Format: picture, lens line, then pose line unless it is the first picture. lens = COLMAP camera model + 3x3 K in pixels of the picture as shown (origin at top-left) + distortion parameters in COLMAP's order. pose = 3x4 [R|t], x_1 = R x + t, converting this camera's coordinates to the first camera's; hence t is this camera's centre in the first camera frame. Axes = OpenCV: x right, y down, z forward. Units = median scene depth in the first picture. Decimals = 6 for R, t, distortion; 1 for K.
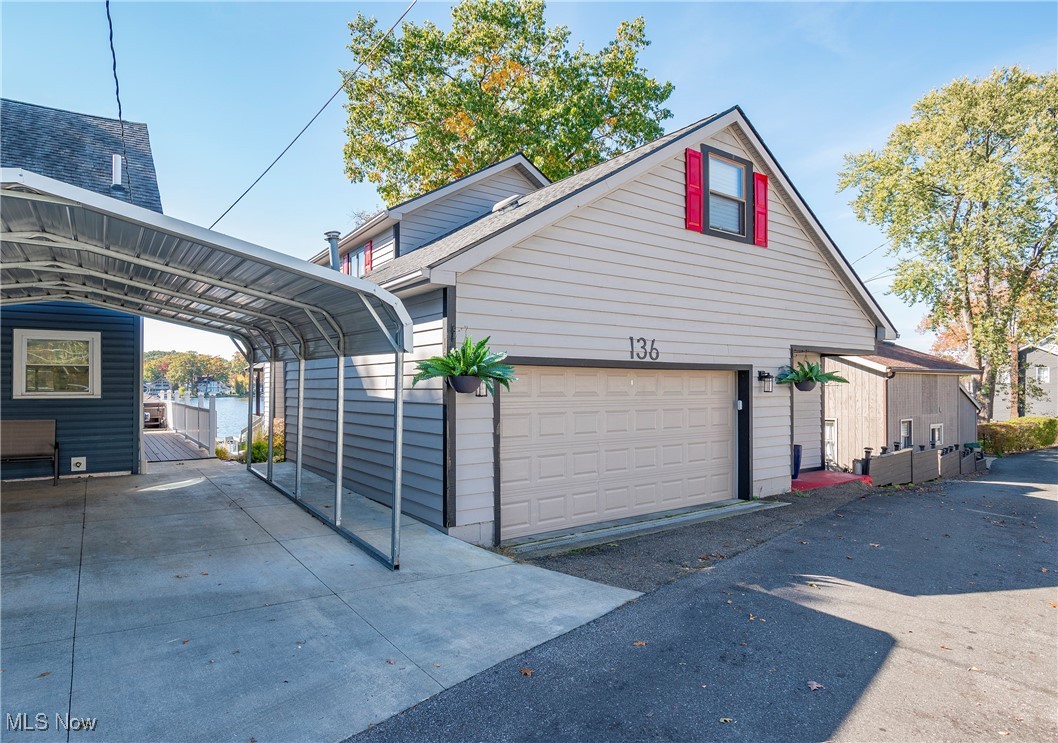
lens RADIAL K [[580.6, 0, 525.8], [0, 580.6, 382.8], [0, 0, 1]] dist [0.000988, -0.000269]
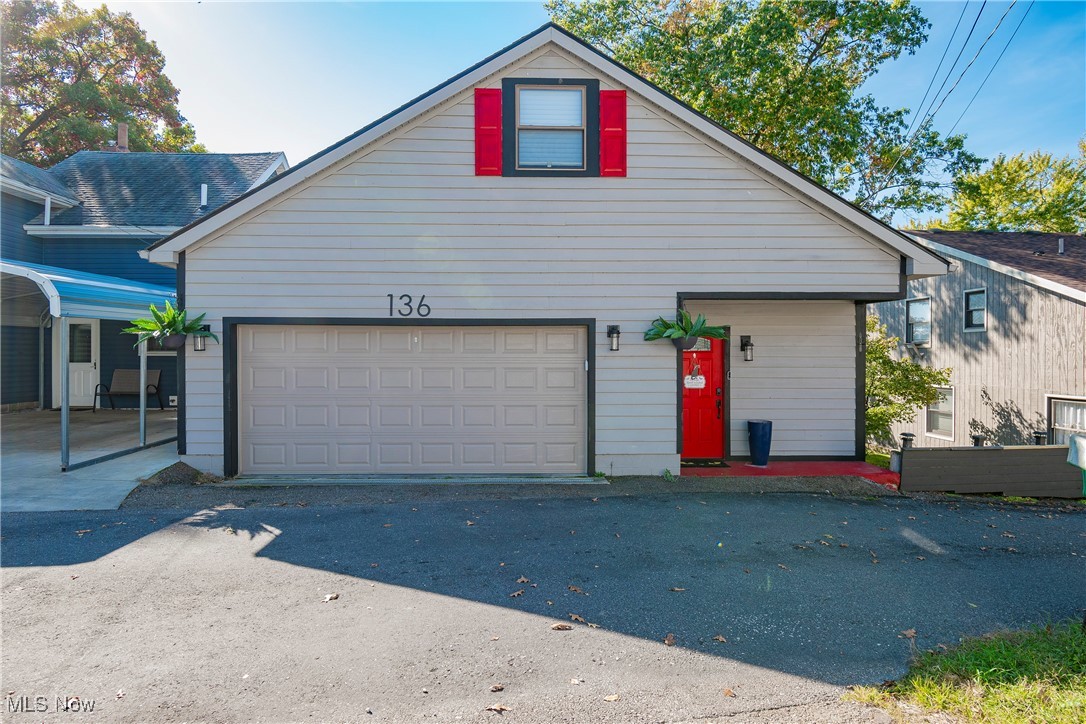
lens RADIAL K [[594.7, 0, 542.9], [0, 594.7, 357.6], [0, 0, 1]] dist [0.001616, -0.008015]
pose [[0.841441, 0.002334, -0.540345, 0.859678], [0.001962, 0.999971, 0.007375, 0.021417], [0.540346, -0.007266, 0.841412, 0.241785]]
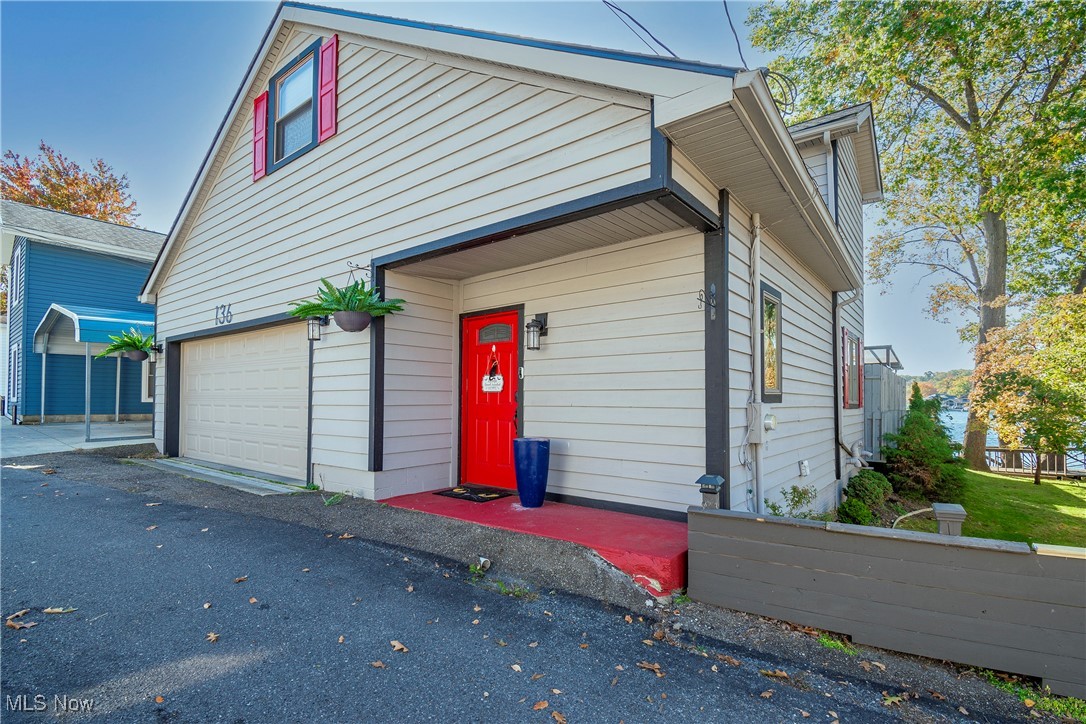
lens RADIAL K [[501.6, 0, 561.4], [0, 501.6, 380.3], [0, 0, 1]] dist [-0.001103, -0.000162]
pose [[0.313532, -0.034415, -0.948954, 1.183355], [0.008440, 0.999405, -0.033456, 0.094624], [0.949540, 0.002480, 0.313636, 1.197482]]
